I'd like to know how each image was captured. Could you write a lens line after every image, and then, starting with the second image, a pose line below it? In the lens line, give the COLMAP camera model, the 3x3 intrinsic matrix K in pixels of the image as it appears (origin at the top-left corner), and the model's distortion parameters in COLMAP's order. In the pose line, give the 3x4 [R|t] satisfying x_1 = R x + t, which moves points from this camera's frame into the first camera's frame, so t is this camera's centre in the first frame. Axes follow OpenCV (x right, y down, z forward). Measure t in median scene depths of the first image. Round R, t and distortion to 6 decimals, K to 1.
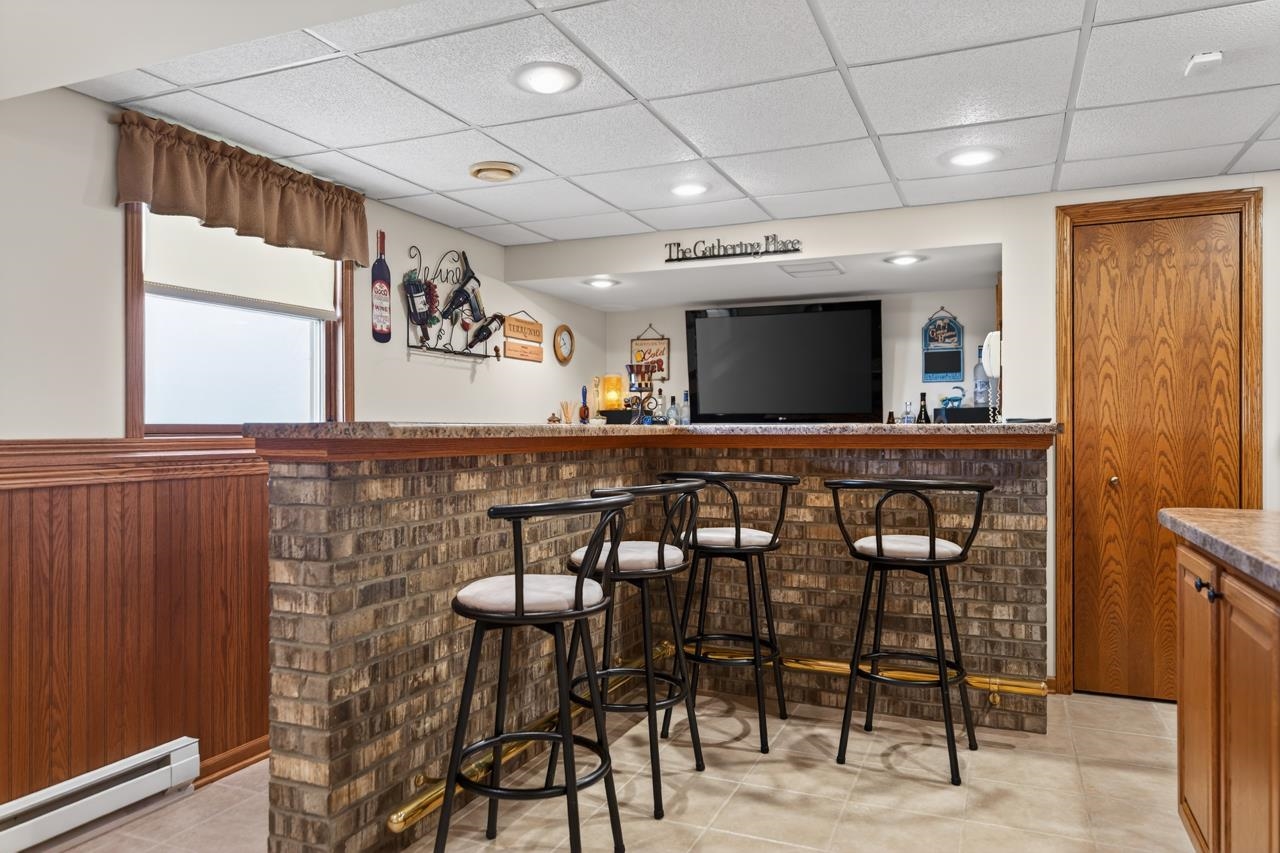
lens RADIAL K [[858.8, 0, 637.2], [0, 858.8, 426.5], [0, 0, 1]] dist [0.006294, -0.002135]
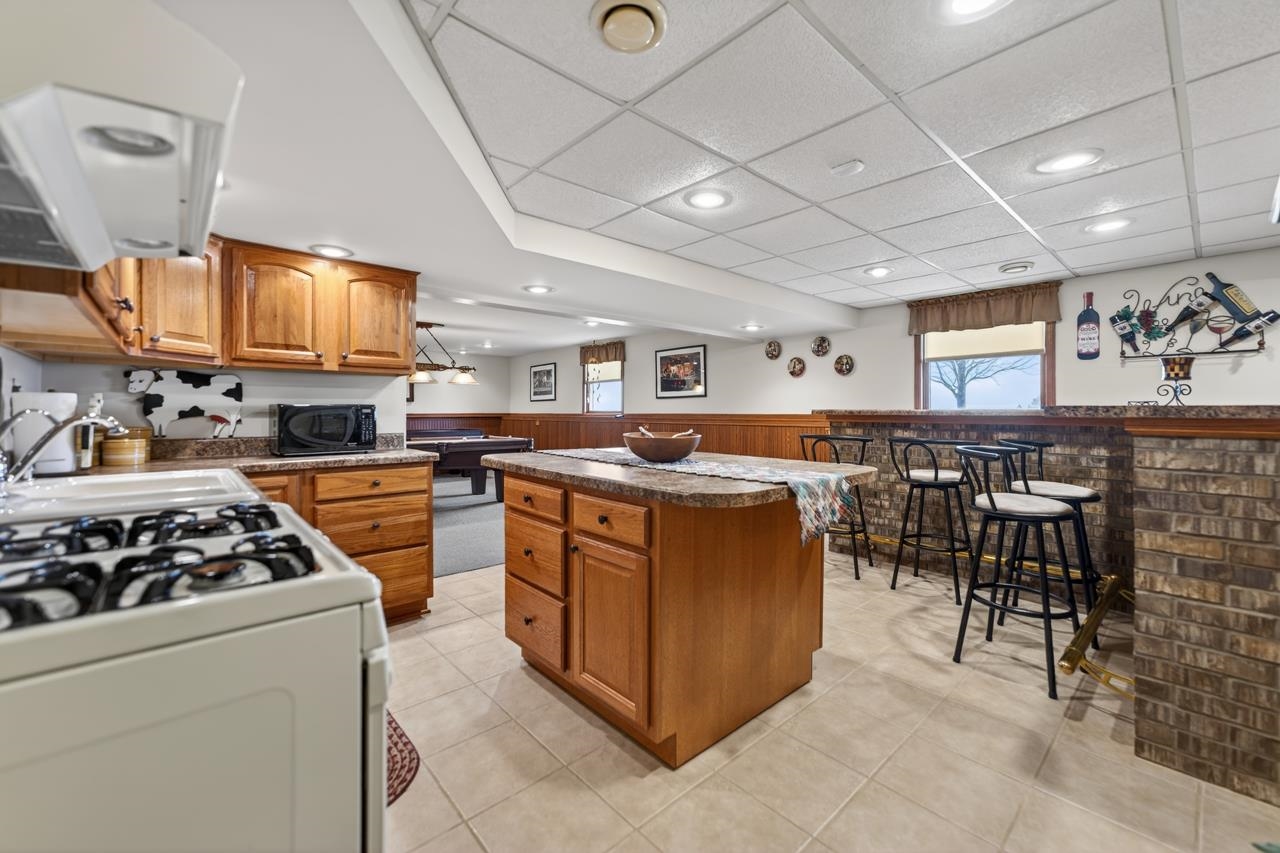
lens RADIAL K [[519.3, 0, 641.8], [0, 519.3, 419.7], [0, 0, 1]] dist [0.008968, 0.000083]
pose [[-0.414275, 0.011634, -0.910077, 1.084079], [0.001782, 0.999927, 0.011972, 0.005147], [0.910150, 0.003338, -0.414266, 0.702218]]
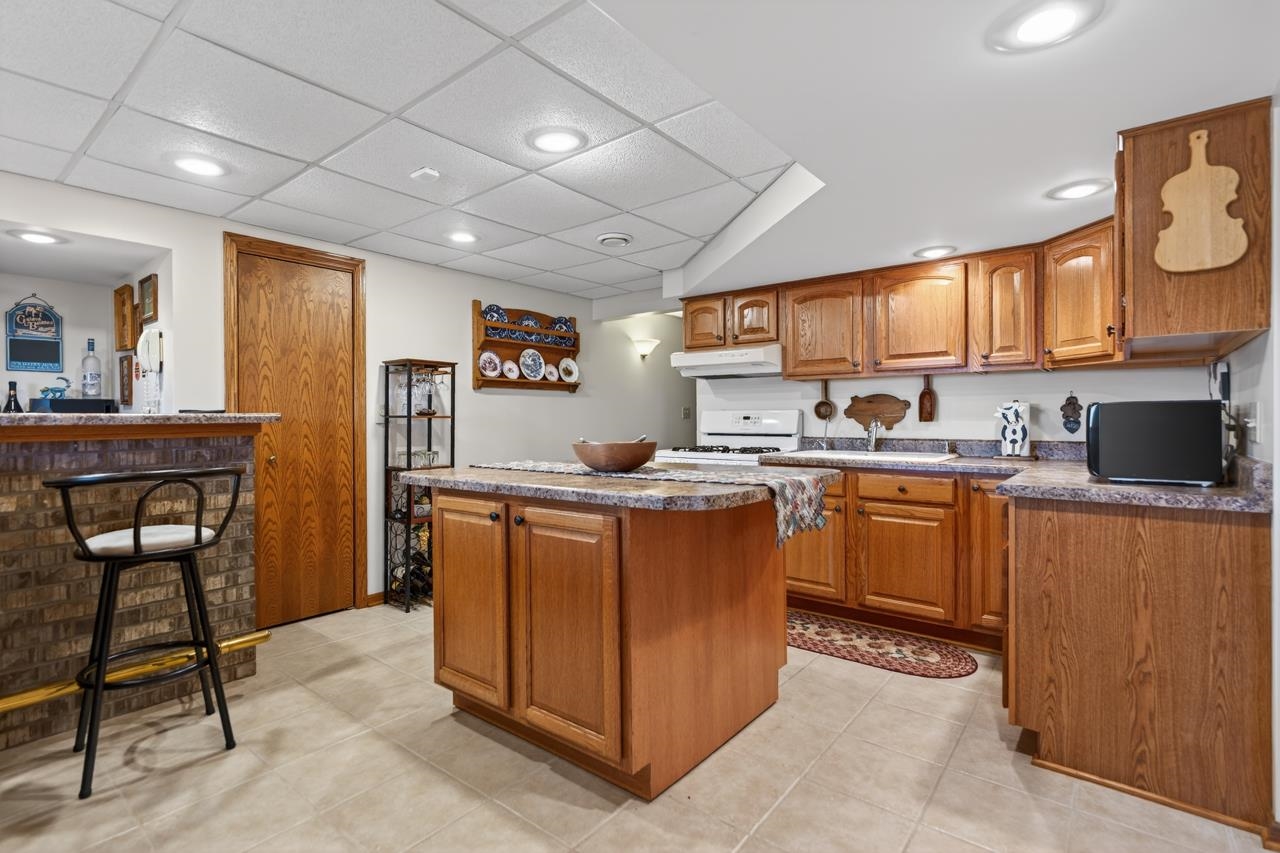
lens RADIAL K [[604.4, 0, 642.9], [0, 604.4, 420.8], [0, 0, 1]] dist [-0.005677, -0.000160]
pose [[0.261500, -0.004606, 0.965193, -0.174643], [0.001601, 0.999989, 0.004338, 0.002854], [-0.965202, 0.000411, 0.261504, 0.242453]]
